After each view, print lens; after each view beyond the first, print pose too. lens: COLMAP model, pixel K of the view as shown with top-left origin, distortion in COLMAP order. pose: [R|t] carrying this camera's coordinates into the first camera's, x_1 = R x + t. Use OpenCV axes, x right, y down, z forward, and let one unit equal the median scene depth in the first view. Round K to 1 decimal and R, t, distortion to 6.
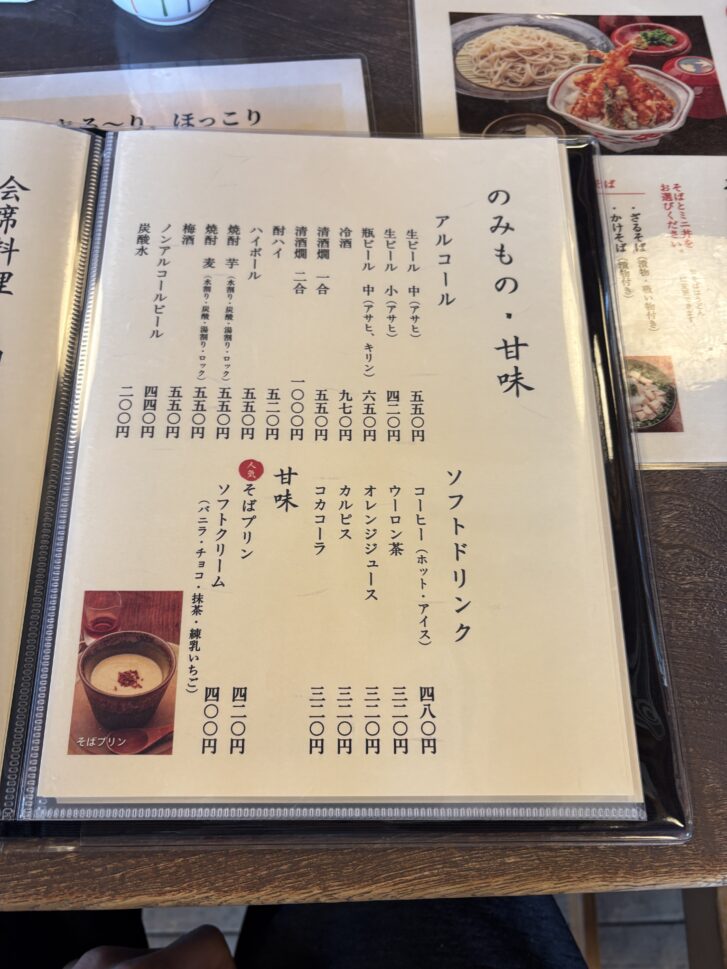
lens RADIAL K [[710.4, 0, 363.5], [0, 710.4, 484.5], [0, 0, 1]] dist [-0.000209, -0.033280]
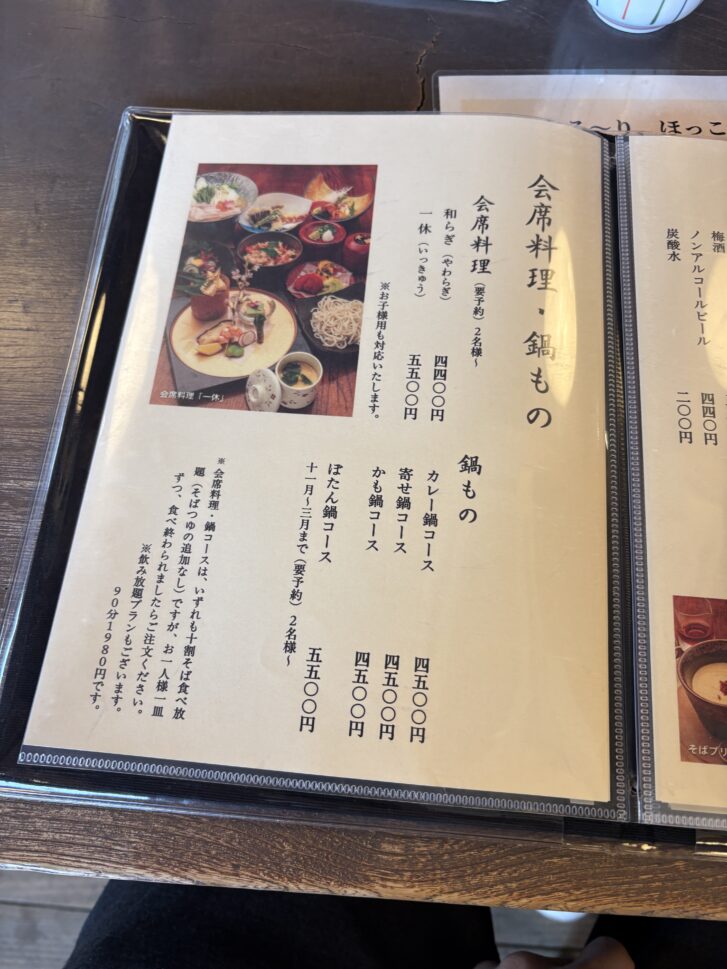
lens RADIAL K [[677.4, 0, 373.3], [0, 677.4, 482.4], [0, 0, 1]] dist [0.006626, -0.037124]
pose [[0.994598, 0.071816, -0.074948, -0.748304], [-0.071791, 0.997415, 0.003032, 0.018836], [0.074972, 0.002365, 0.997183, 0.021819]]
